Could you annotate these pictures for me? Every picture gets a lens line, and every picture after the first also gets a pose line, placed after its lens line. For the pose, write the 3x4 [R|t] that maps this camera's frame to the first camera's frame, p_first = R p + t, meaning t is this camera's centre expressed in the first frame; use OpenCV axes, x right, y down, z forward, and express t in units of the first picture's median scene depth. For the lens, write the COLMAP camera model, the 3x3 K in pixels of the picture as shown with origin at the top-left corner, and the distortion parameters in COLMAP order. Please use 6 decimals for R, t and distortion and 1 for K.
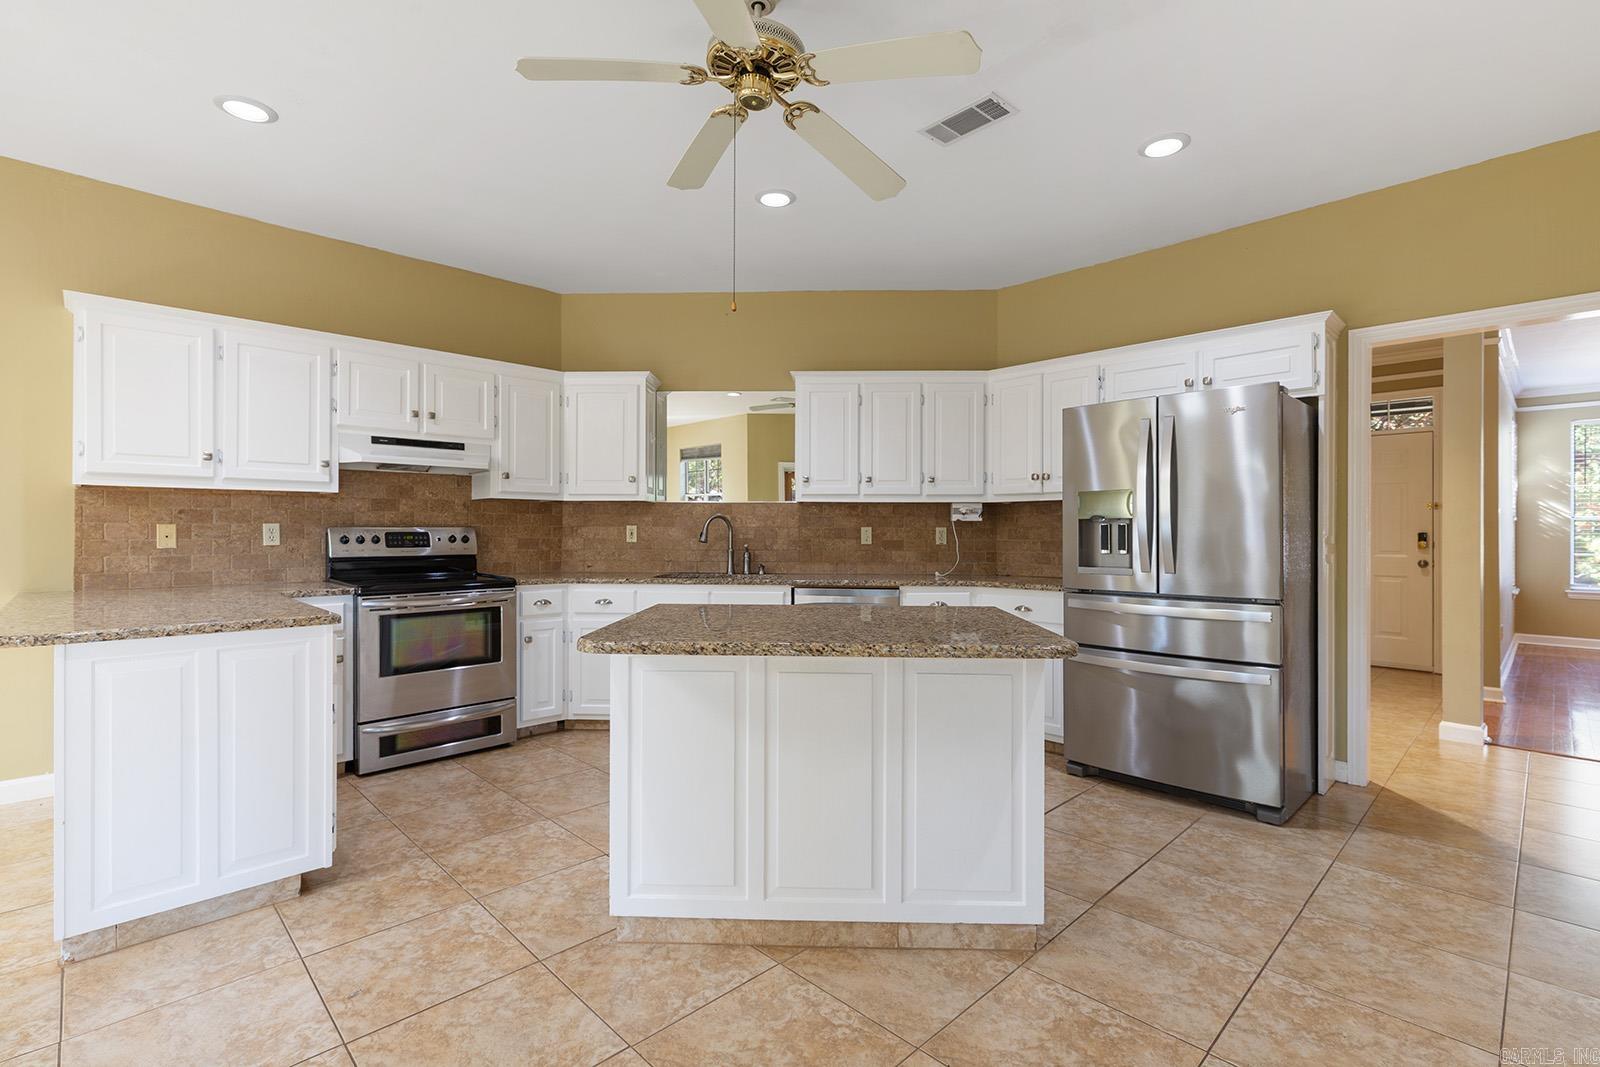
lens RADIAL K [[733.6, 0, 795.8], [0, 733.6, 540.7], [0, 0, 1]] dist [-0.000049, -0.000393]
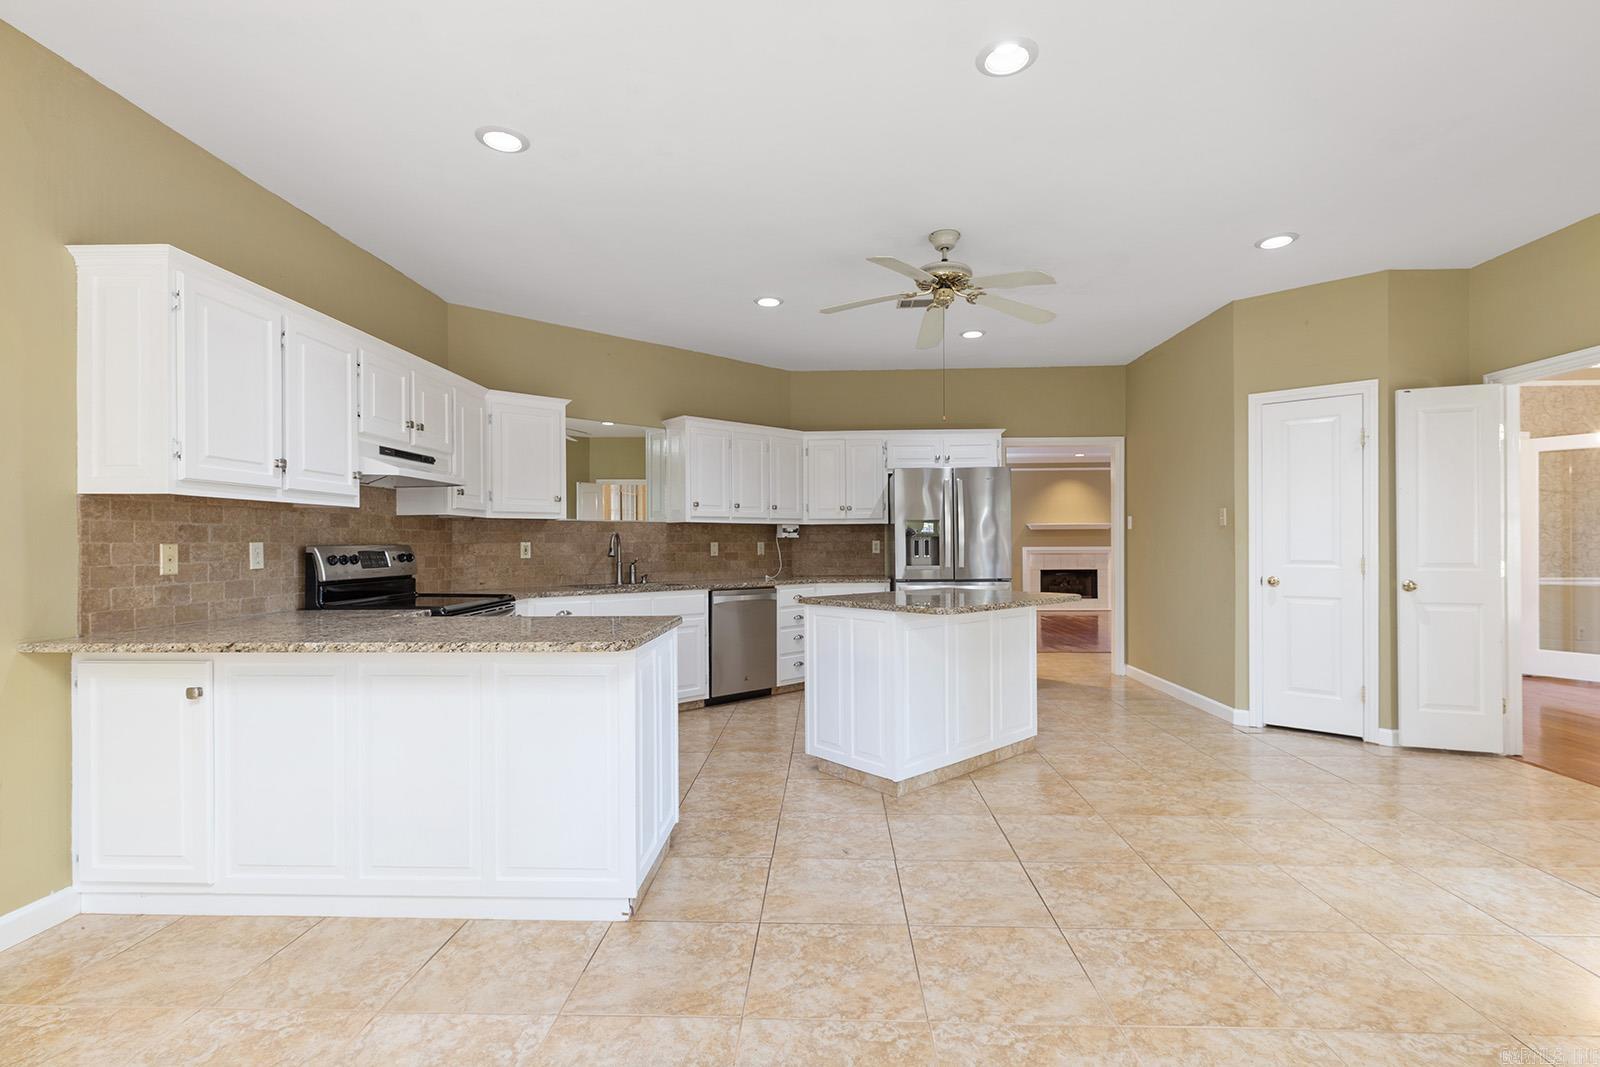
lens RADIAL K [[736.5, 0, 801.4], [0, 736.5, 546.5], [0, 0, 1]] dist [0.001893, 0.000251]
pose [[0.723646, -0.009746, 0.690103, -0.808169], [0.017186, 0.999845, -0.003901, -0.004698], [-0.689957, 0.014683, 0.723701, -0.024884]]
